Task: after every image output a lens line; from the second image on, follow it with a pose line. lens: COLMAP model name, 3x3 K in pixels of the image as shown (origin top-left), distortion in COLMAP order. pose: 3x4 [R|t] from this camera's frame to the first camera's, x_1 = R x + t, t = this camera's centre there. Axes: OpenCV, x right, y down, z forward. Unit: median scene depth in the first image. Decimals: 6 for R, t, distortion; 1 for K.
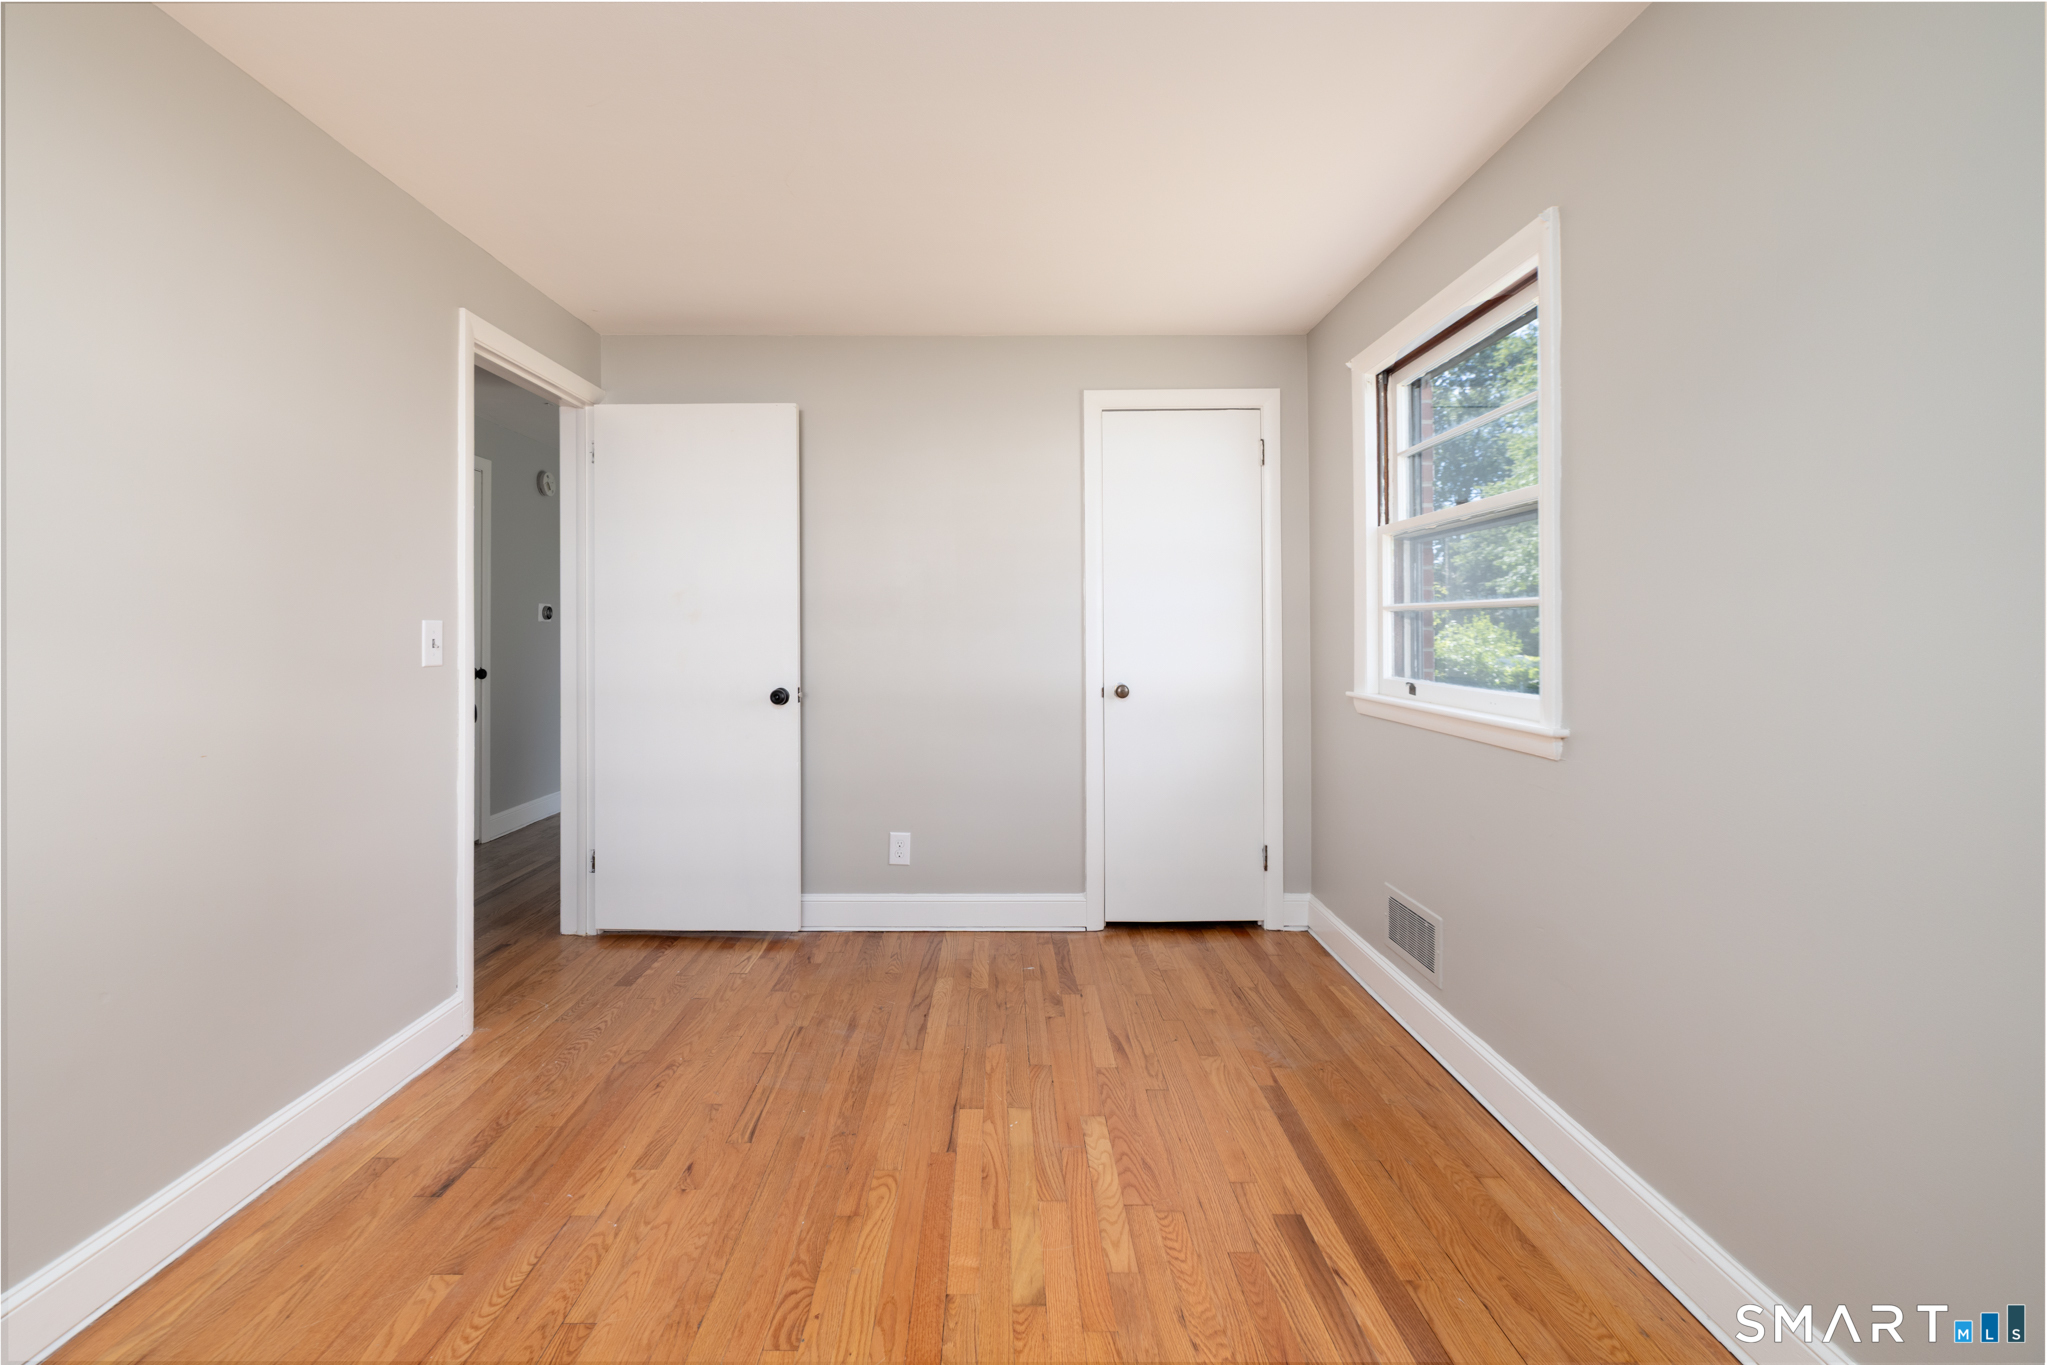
lens RADIAL K [[848.4, 0, 967.1], [0, 848.4, 617.9], [0, 0, 1]] dist [-0.000529, -0.000051]
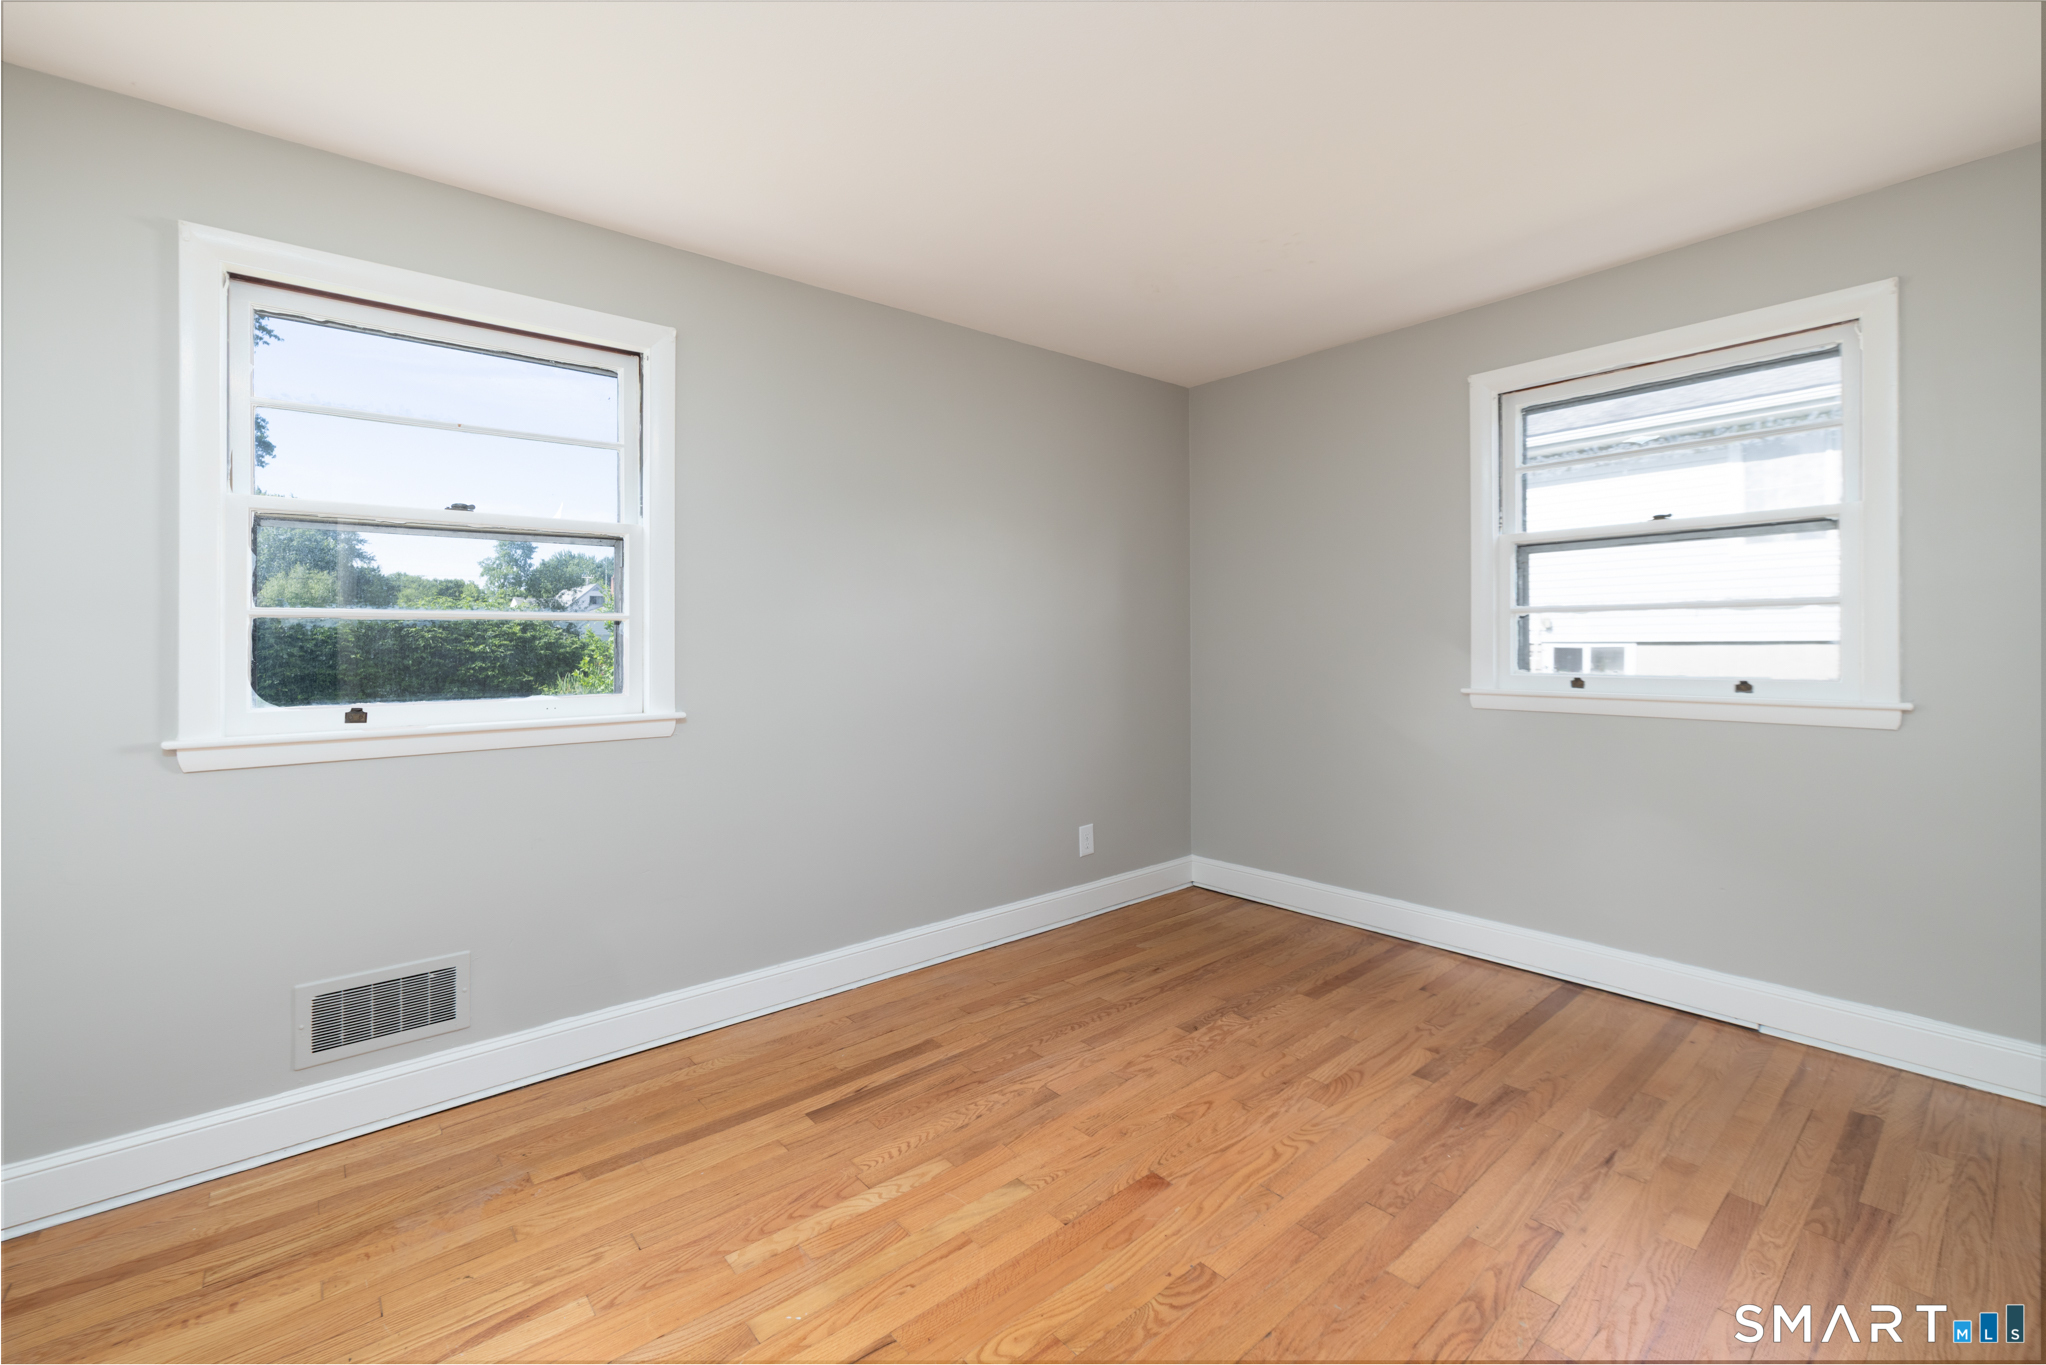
lens RADIAL K [[868.2, 0, 994.1], [0, 868.2, 638.6], [0, 0, 1]] dist [0.000490, 0.000216]
pose [[-0.654795, 0.005524, 0.755786, -0.779747], [-0.001574, 0.999961, -0.008673, 0.023934], [-0.755805, -0.006868, -0.654761, 1.700009]]
